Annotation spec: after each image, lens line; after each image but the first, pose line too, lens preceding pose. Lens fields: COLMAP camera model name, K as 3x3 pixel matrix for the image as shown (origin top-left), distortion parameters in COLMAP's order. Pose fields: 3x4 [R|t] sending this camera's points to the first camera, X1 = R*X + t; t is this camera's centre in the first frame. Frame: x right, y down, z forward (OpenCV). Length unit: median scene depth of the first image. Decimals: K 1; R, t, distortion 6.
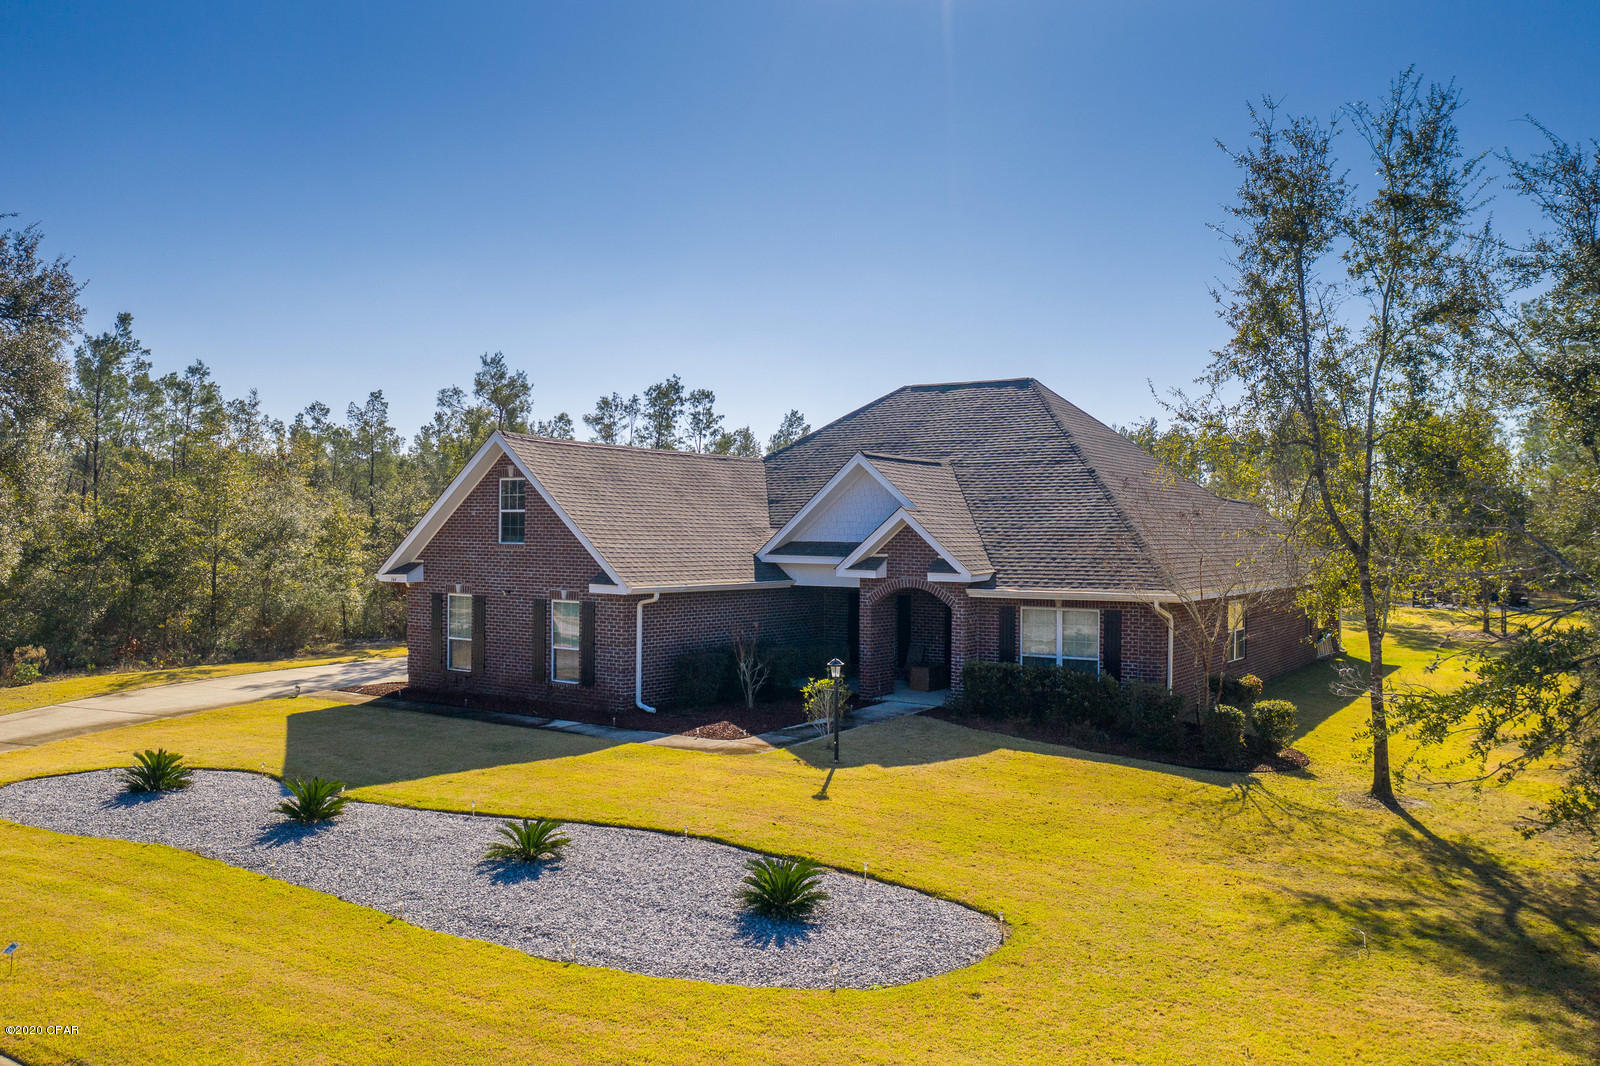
lens RADIAL K [[1264.9, 0, 800.0], [0, 1264.9, 533.0], [0, 0, 1]] dist [-0.013305, 0.000488]
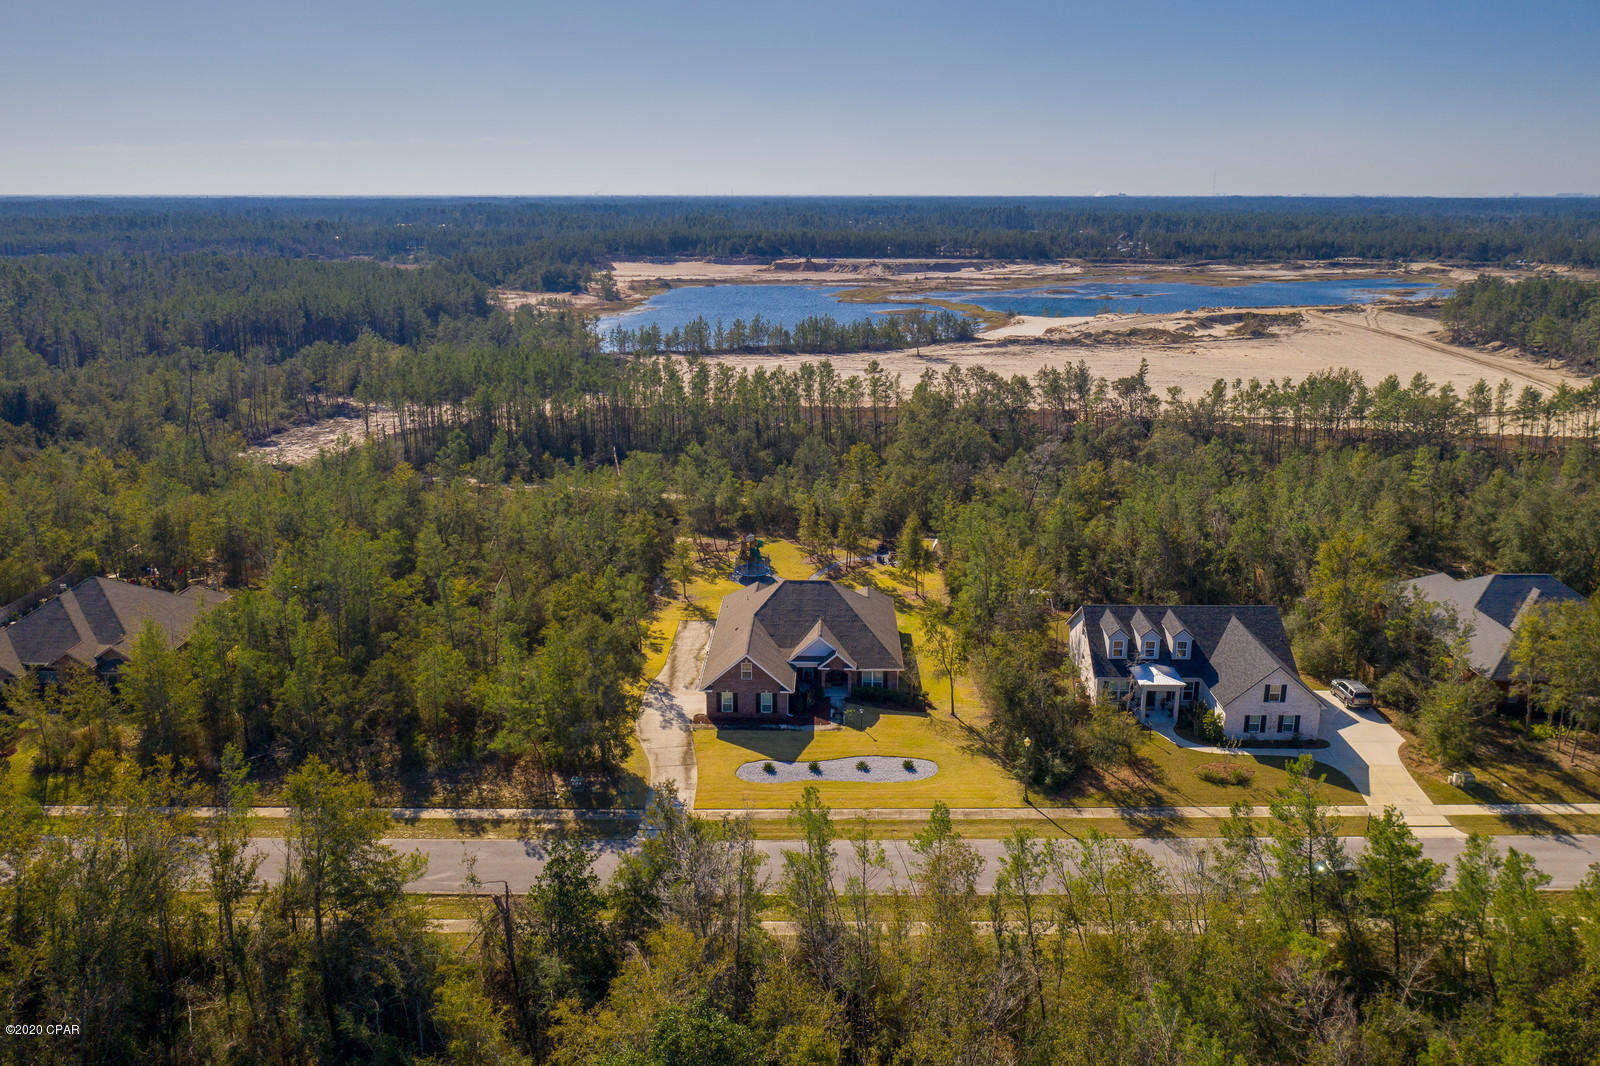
lens RADIAL K [[1277.3, 0, 800.0], [0, 1277.3, 533.0], [0, 0, 1]] dist [-0.008728, -0.007613]
pose [[0.848206, -0.153263, 0.507008, -2.152291], [0.010310, 0.961817, 0.273499, -1.597572], [-0.529566, -0.226756, 0.817399, -2.312984]]
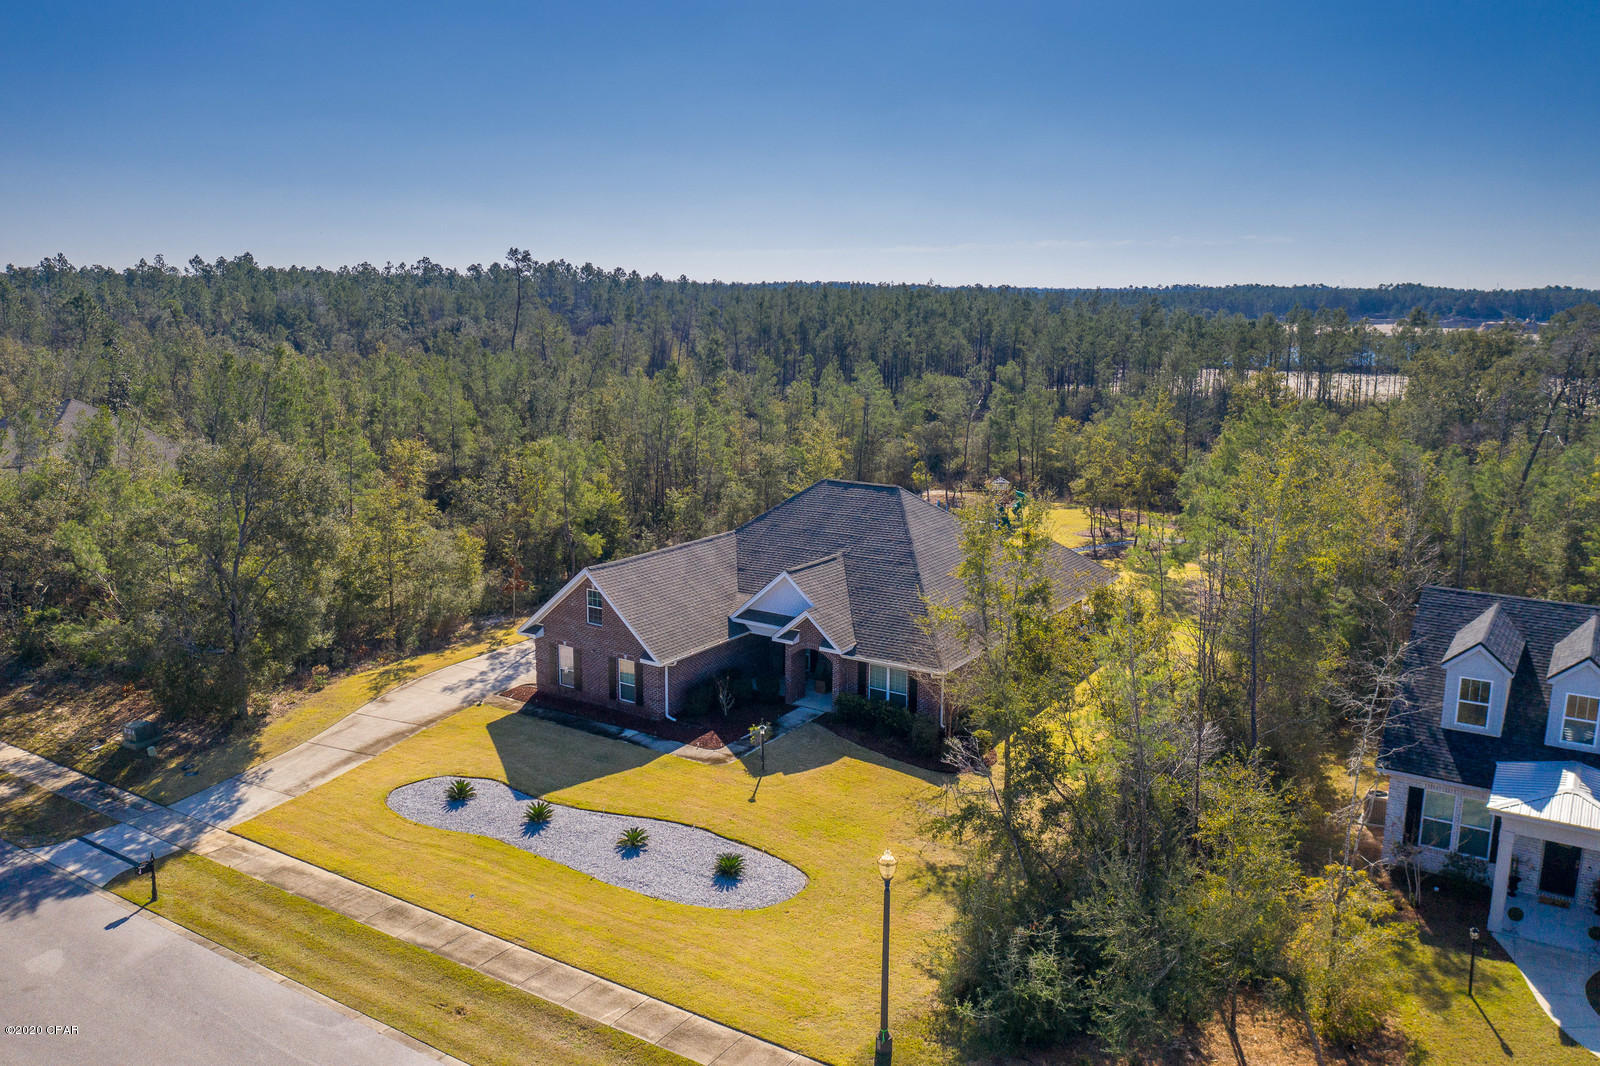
lens RADIAL K [[1277.3, 0, 800.0], [0, 1277.3, 533.0], [0, 0, 1]] dist [-0.008728, -0.007613]
pose [[0.999999, -0.001321, -0.000182, 0.076709], [0.001331, 0.980800, 0.195013, -0.529005], [-0.000079, -0.195013, 0.980801, -0.867586]]
